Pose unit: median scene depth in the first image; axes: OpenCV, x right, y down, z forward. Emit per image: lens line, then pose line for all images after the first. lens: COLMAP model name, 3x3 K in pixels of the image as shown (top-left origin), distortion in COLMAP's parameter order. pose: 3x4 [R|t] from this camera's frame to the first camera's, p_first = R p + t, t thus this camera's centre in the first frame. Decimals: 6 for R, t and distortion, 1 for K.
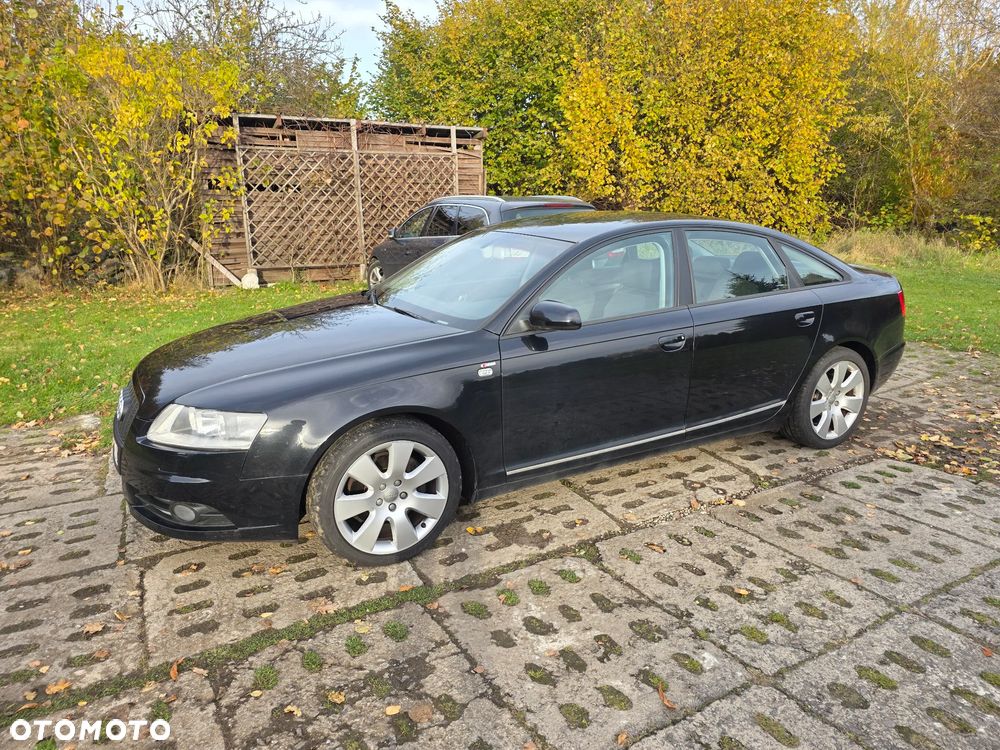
lens RADIAL K [[665.2, 0, 505.2], [0, 665.2, 369.7], [0, 0, 1]] dist [0.073137, -0.066532]
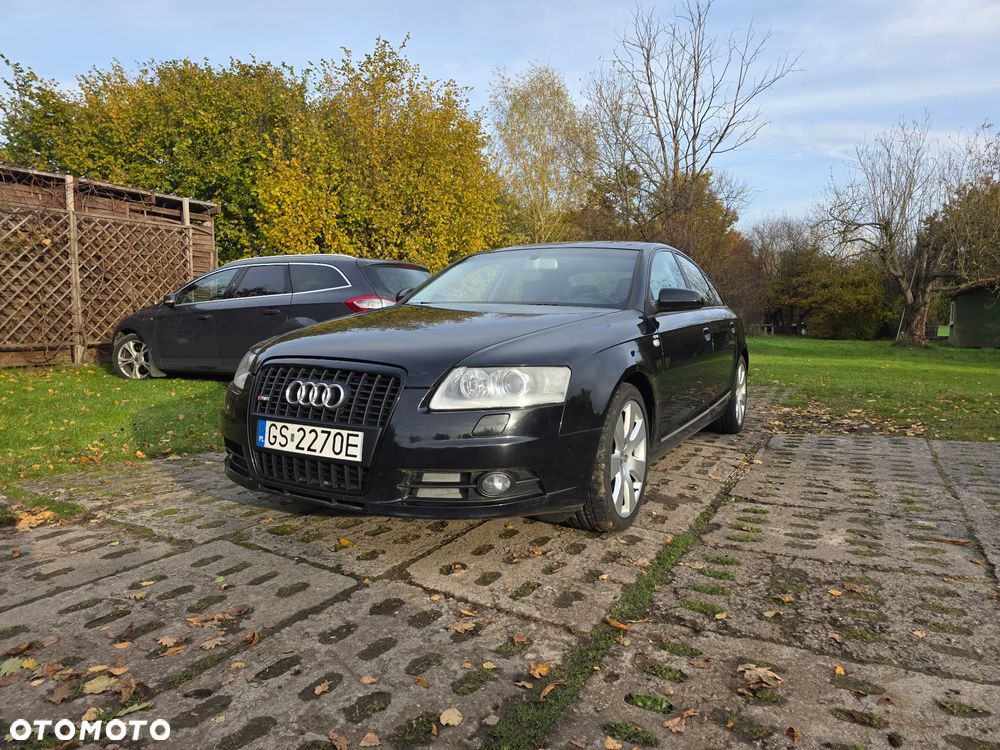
lens RADIAL K [[661.0, 0, 497.4], [0, 661.0, 368.6], [0, 0, 1]] dist [0.065175, -0.054942]
pose [[0.846685, -0.031064, 0.531187, -0.638019], [0.120766, 0.983461, -0.134983, 0.123184], [-0.518208, 0.178437, 0.836433, 0.167089]]
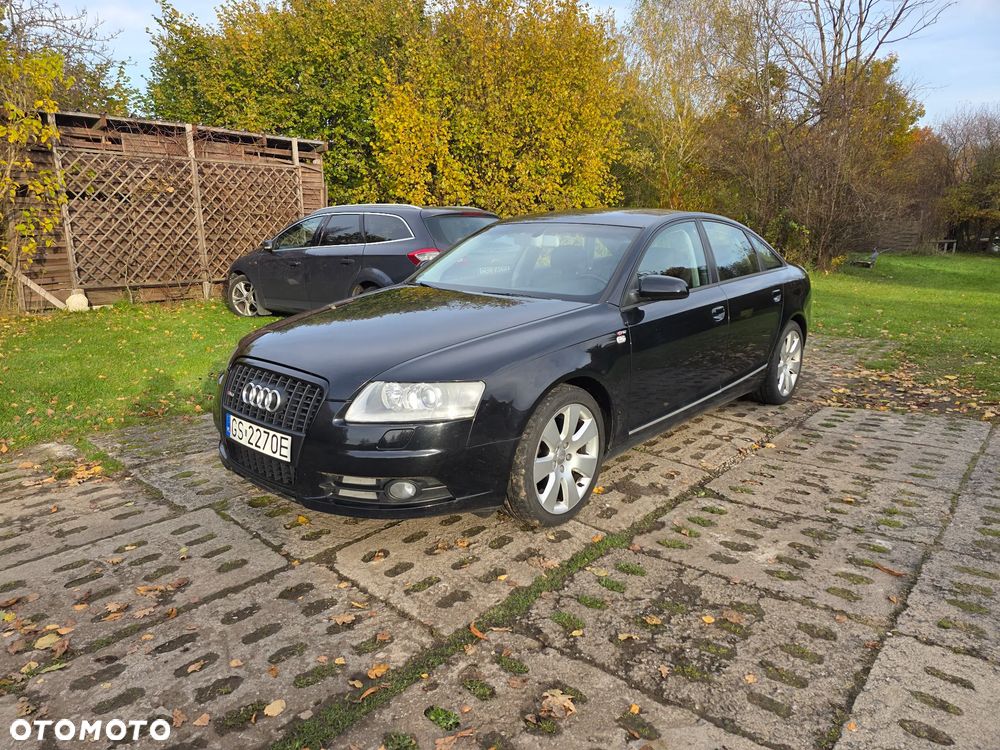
lens RADIAL K [[659.7, 0, 495.1], [0, 659.7, 380.6], [0, 0, 1]] dist [0.074760, -0.066649]
pose [[0.941306, -0.070955, 0.330013, -0.447915], [0.078457, 0.996873, -0.009449, 0.049697], [-0.328310, 0.034786, 0.943929, 0.030370]]
